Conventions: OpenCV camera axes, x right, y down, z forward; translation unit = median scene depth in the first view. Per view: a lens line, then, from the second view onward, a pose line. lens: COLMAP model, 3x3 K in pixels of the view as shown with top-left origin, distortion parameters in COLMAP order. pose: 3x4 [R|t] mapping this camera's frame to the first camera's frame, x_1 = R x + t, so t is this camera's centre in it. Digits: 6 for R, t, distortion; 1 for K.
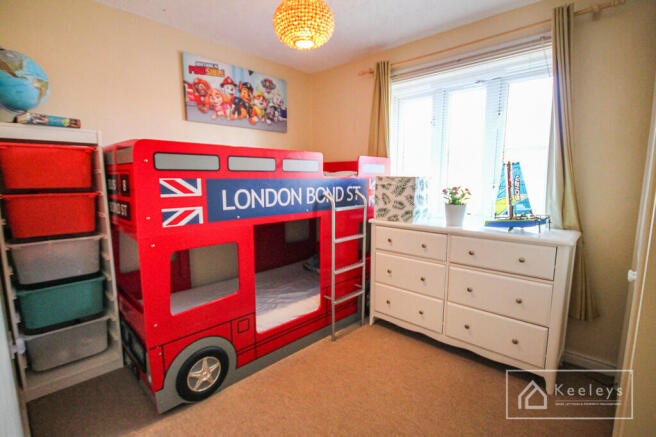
lens RADIAL K [[310.8, 0, 328.0], [0, 310.8, 218.5], [0, 0, 1]] dist [0.000539, -0.000373]
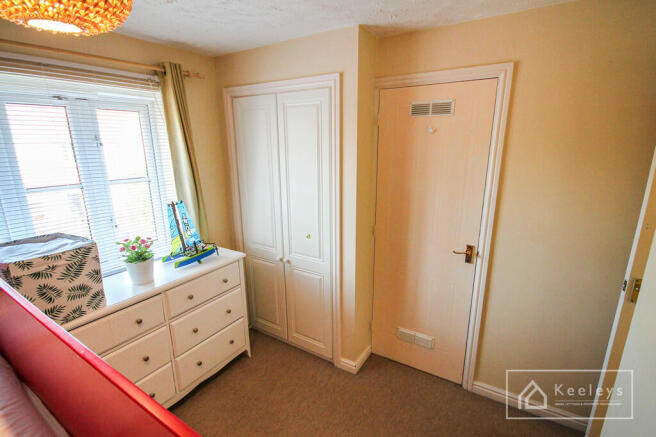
lens RADIAL K [[310.8, 0, 328.0], [0, 310.8, 218.5], [0, 0, 1]] dist [0.000539, -0.000373]
pose [[-0.181851, -0.239048, 0.953827, -0.447478], [0.130220, 0.955603, 0.264320, -0.294174], [-0.974666, 0.172274, -0.142648, 0.575645]]
